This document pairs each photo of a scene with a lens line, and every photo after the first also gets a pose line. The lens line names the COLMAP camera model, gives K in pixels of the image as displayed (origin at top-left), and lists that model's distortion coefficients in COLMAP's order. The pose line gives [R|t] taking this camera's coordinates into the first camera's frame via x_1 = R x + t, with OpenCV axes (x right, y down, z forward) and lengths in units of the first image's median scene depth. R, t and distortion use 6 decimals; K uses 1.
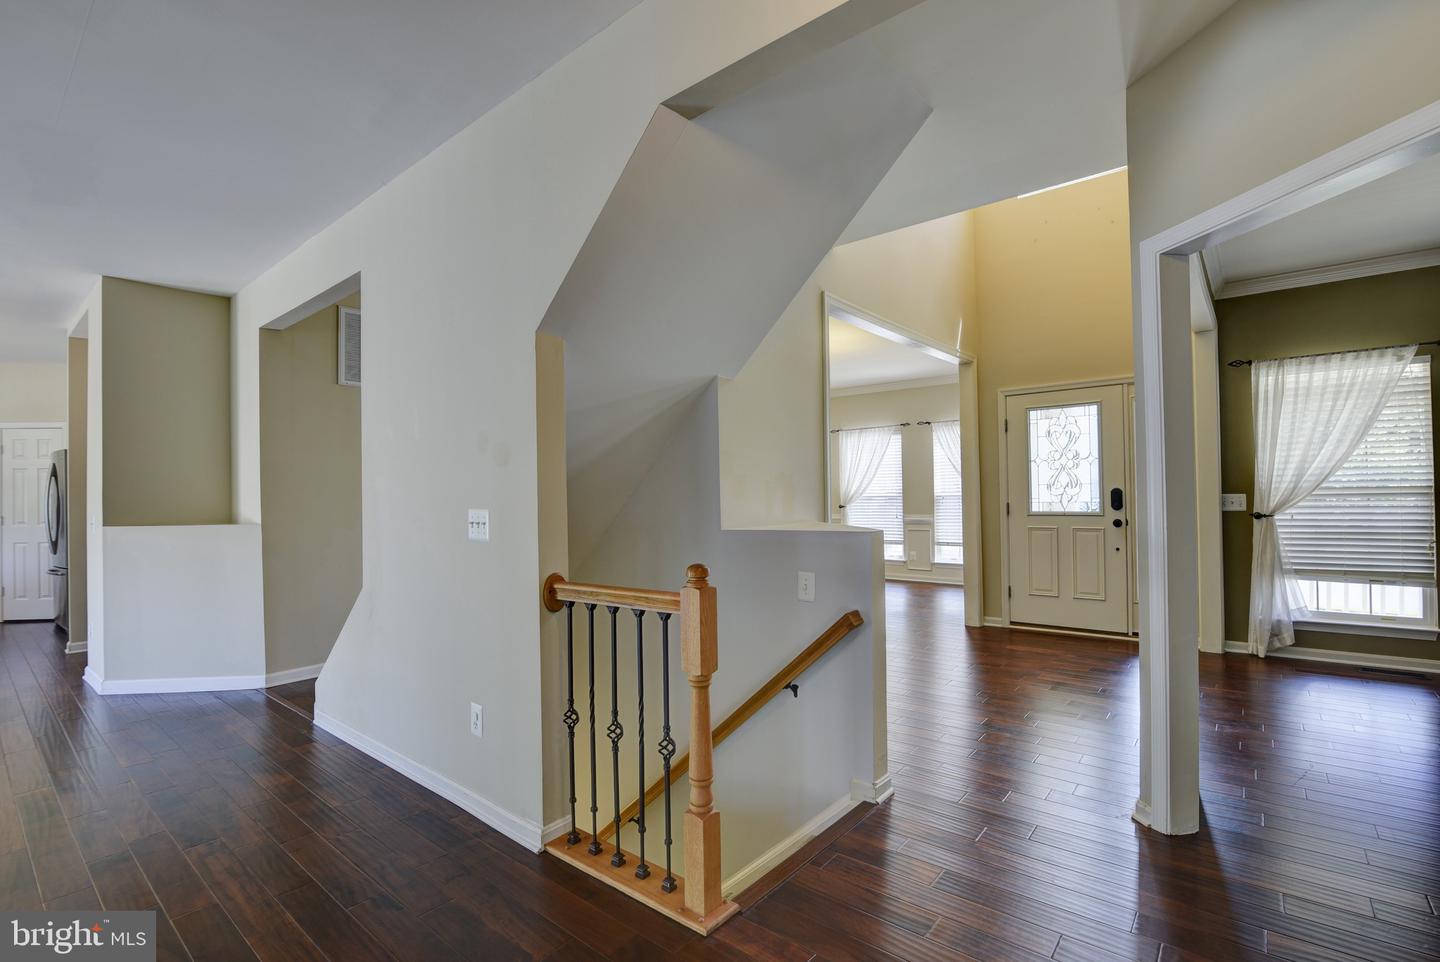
lens RADIAL K [[658.4, 0, 720.2], [0, 658.4, 487.6], [0, 0, 1]] dist [-0.019321, 0.001002]
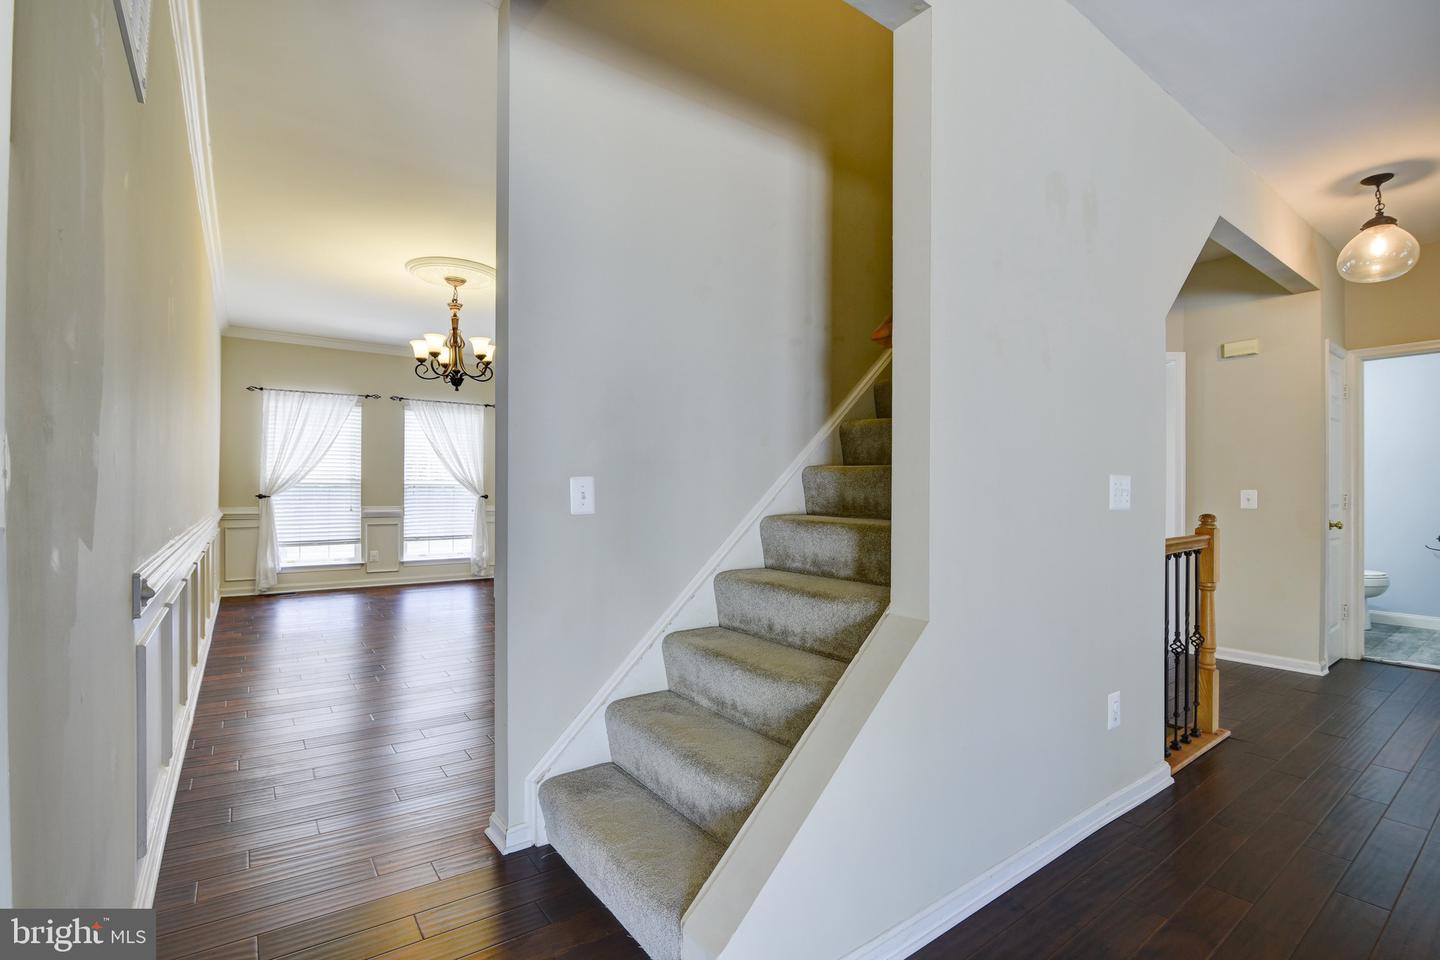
lens RADIAL K [[658.4, 0, 720.2], [0, 658.4, 486.6], [0, 0, 1]] dist [-0.019321, 0.001002]
pose [[0.238056, 0.017799, 0.971088, -0.404267], [-0.023099, 0.999653, -0.012660, 0.016679], [-0.970977, -0.019418, 0.238385, 0.377271]]
